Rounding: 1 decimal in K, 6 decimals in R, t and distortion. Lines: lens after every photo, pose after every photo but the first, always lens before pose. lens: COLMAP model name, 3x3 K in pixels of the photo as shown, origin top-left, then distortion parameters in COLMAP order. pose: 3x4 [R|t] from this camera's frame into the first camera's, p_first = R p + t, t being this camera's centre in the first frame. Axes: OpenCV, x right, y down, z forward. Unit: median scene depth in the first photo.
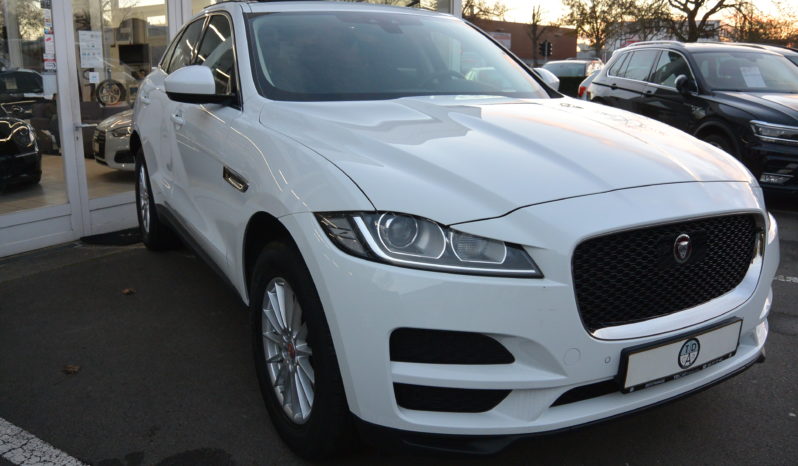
lens RADIAL K [[655.0, 0, 399.0], [0, 655.0, 233.0], [0, 0, 1]] dist [-0.096675, 0.004952]
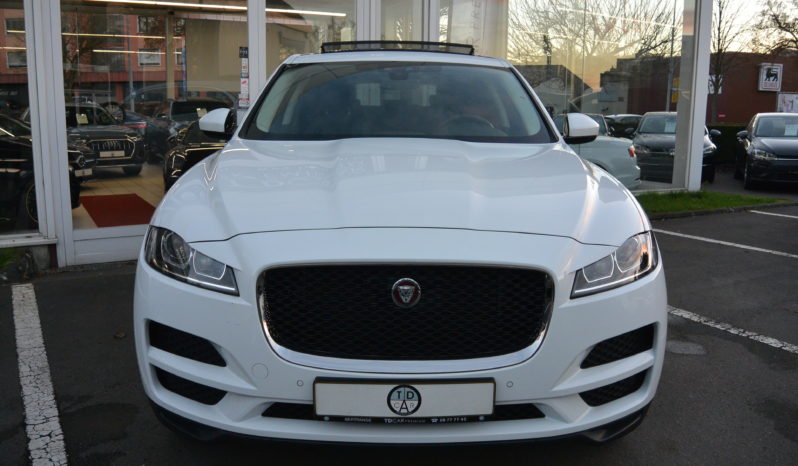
lens RADIAL K [[655.0, 0, 399.0], [0, 655.0, 233.0], [0, 0, 1]] dist [-0.096675, 0.004952]
pose [[0.887986, 0.090699, -0.450837, 0.904335], [-0.116861, 0.992681, -0.030469, -0.036684], [0.444774, 0.079741, 0.892086, 0.087597]]
